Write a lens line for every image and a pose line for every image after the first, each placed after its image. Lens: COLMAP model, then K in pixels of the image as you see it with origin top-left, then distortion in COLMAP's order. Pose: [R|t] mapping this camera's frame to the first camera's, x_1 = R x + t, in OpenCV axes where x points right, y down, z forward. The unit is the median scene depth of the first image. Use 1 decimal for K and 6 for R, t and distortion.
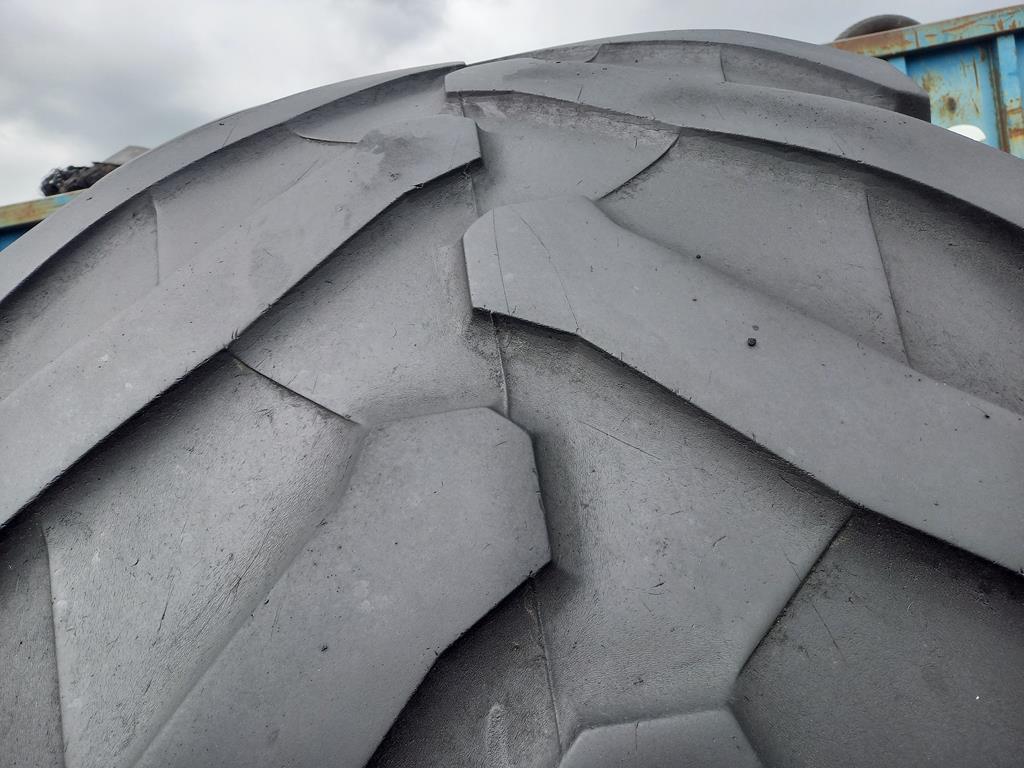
lens RADIAL K [[742.5, 0, 511.9], [0, 742.5, 382.5], [0, 0, 1]] dist [0.043780, -0.021260]
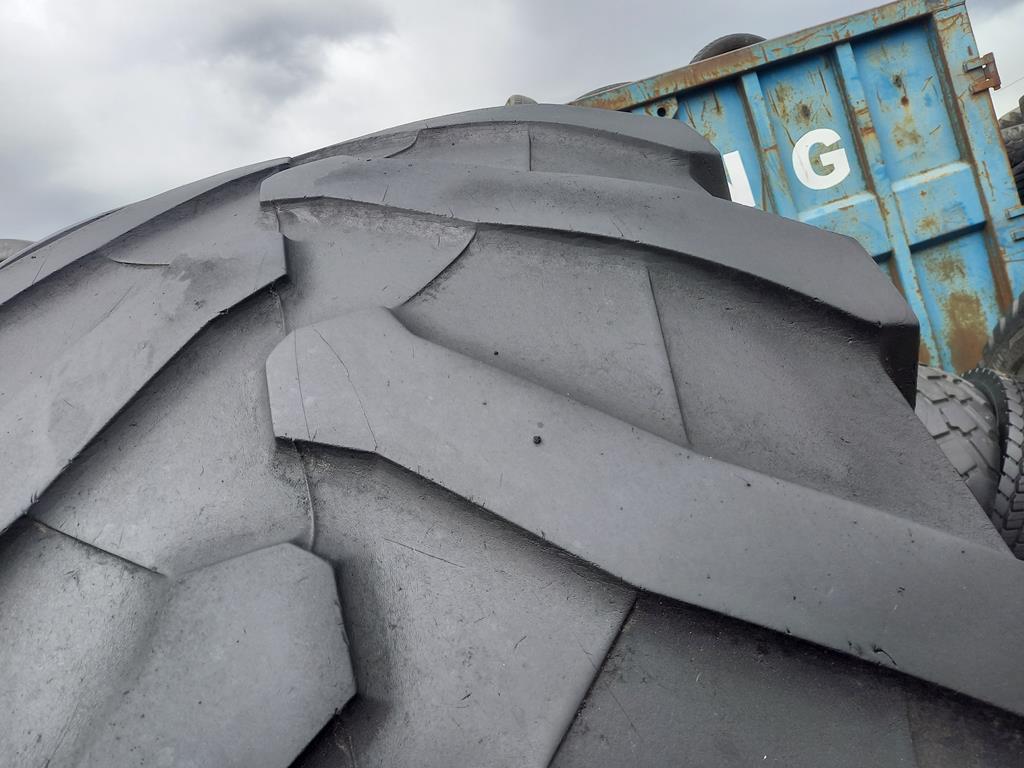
lens RADIAL K [[742.5, 0, 512.9], [0, 742.5, 384.4], [0, 0, 1]] dist [0.043780, -0.021260]
pose [[0.986921, -0.135750, 0.086937, 0.188743], [0.138457, 0.990030, -0.025874, -0.100647], [-0.082558, 0.037573, 0.995878, -0.045540]]
